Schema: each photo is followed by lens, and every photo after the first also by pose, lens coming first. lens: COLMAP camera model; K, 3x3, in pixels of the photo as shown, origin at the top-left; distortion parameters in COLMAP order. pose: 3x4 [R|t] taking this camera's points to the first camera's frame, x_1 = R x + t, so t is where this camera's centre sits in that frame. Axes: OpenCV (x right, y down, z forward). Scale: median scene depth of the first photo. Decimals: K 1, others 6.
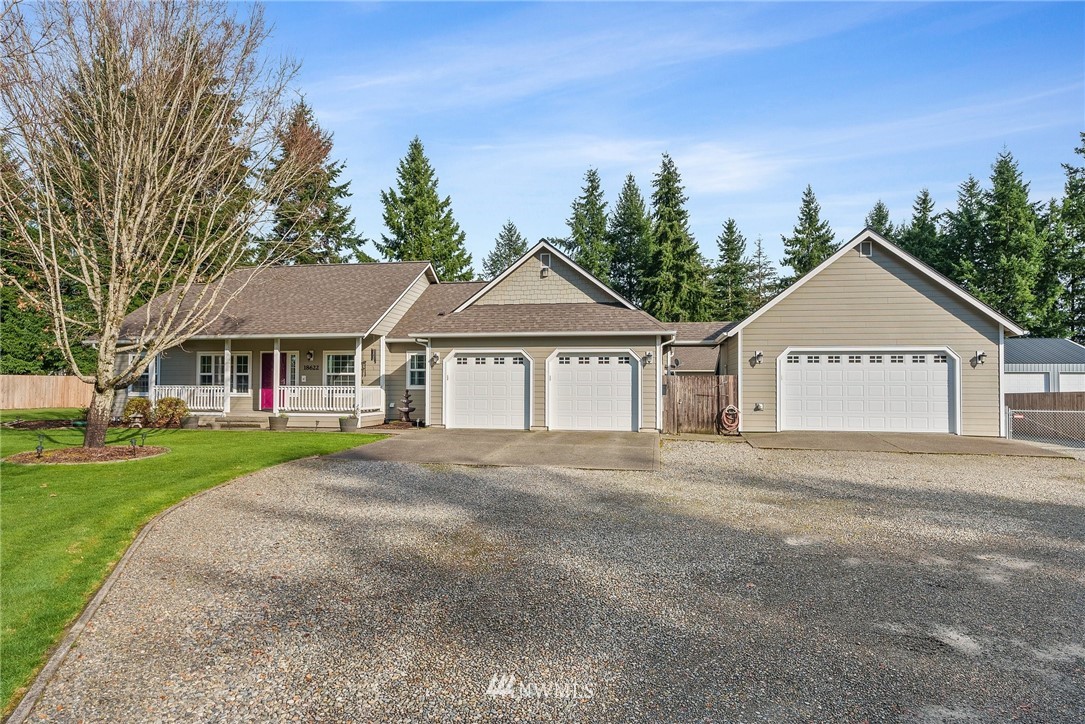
lens RADIAL K [[655.2, 0, 543.5], [0, 655.2, 366.4], [0, 0, 1]] dist [-0.000593, -0.000126]
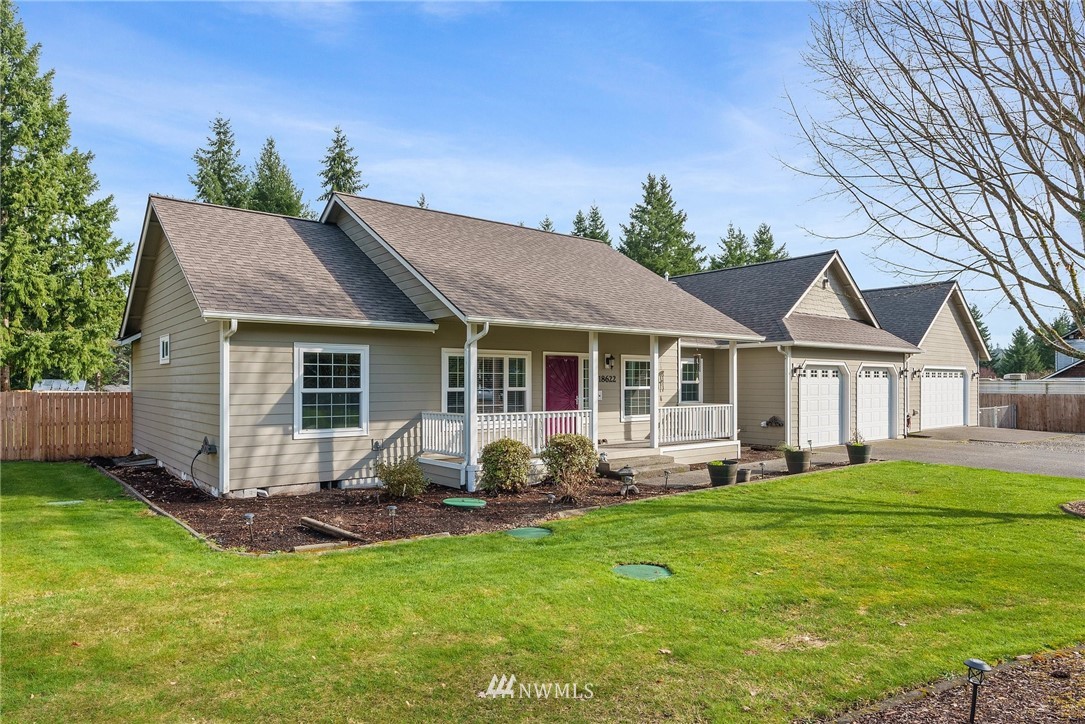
lens RADIAL K [[690.7, 0, 545.7], [0, 690.7, 364.9], [0, 0, 1]] dist [-0.000751, 0.001015]
pose [[0.641210, 0.020346, 0.767096, -0.357379], [-0.009630, 0.999783, -0.018467, 0.000394], [-0.767305, 0.004454, 0.641267, 0.225611]]
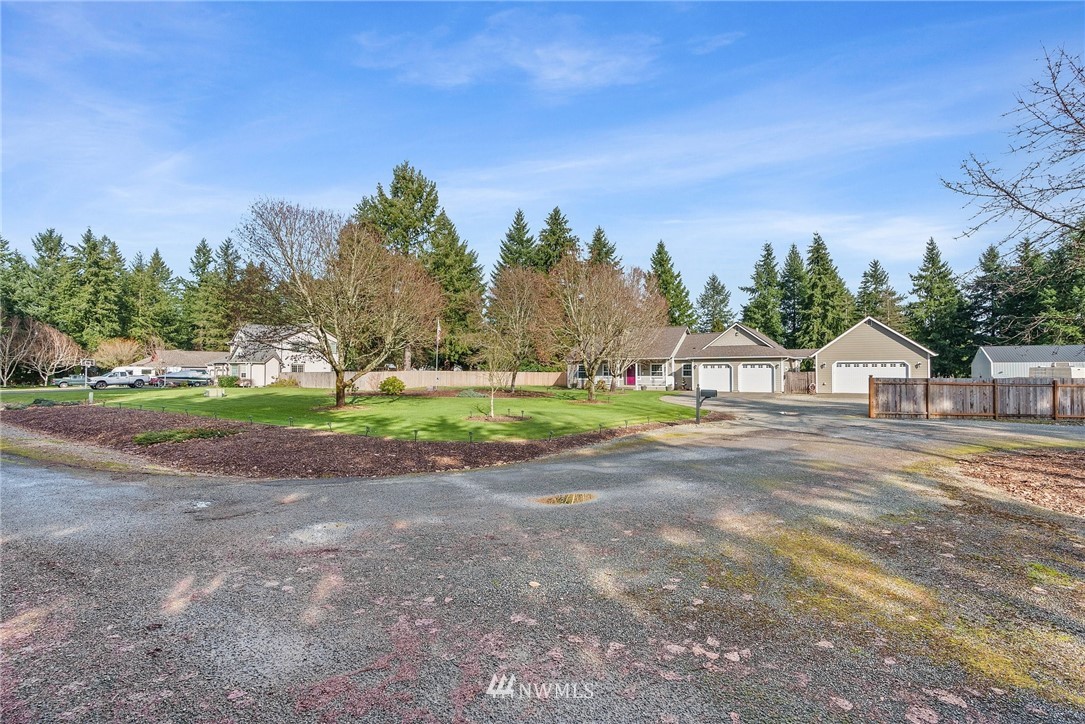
lens RADIAL K [[493.8, 0, 542.5], [0, 493.8, 358.2], [0, 0, 1]] dist [-0.011898, 0.000554]
pose [[0.929759, -0.013642, -0.367917, 0.000883], [0.010591, 0.999891, -0.010312, -0.010433], [0.368017, 0.005692, 0.929802, -0.404856]]
